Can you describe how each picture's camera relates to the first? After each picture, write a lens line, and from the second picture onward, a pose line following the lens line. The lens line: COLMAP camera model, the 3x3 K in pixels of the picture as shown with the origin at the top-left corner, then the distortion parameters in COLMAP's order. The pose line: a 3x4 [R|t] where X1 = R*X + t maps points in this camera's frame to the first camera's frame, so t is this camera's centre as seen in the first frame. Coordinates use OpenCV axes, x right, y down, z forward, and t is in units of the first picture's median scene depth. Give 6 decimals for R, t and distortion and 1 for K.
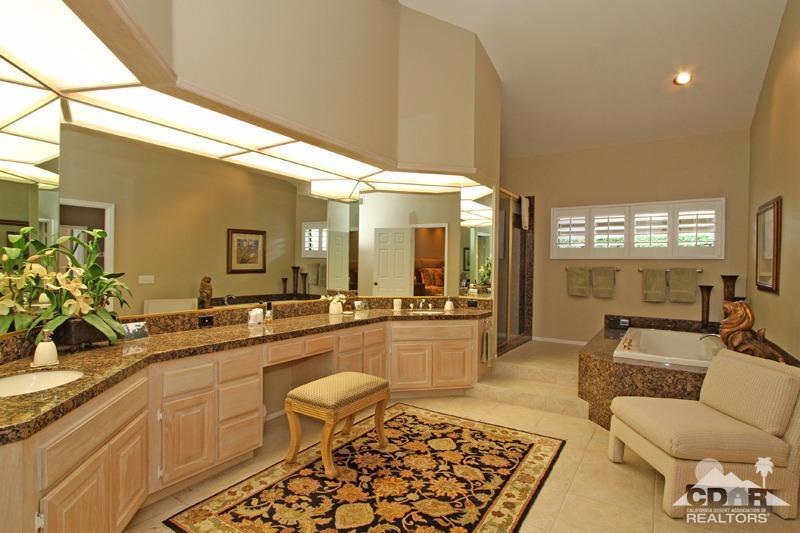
lens RADIAL K [[398.9, 0, 406.6], [0, 398.9, 269.9], [0, 0, 1]] dist [-0.029664, 0.012828]
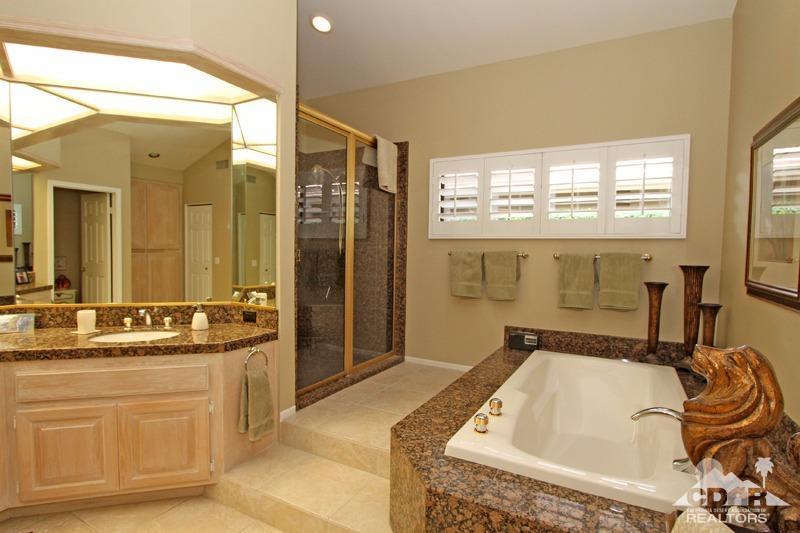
lens RADIAL K [[398.9, 0, 406.6], [0, 398.9, 269.9], [0, 0, 1]] dist [-0.029664, 0.012828]
pose [[0.997013, -0.000198, 0.077234, 0.330338], [-0.002390, 0.999439, 0.033406, 0.001924], [-0.077197, -0.033491, 0.996453, 0.424097]]
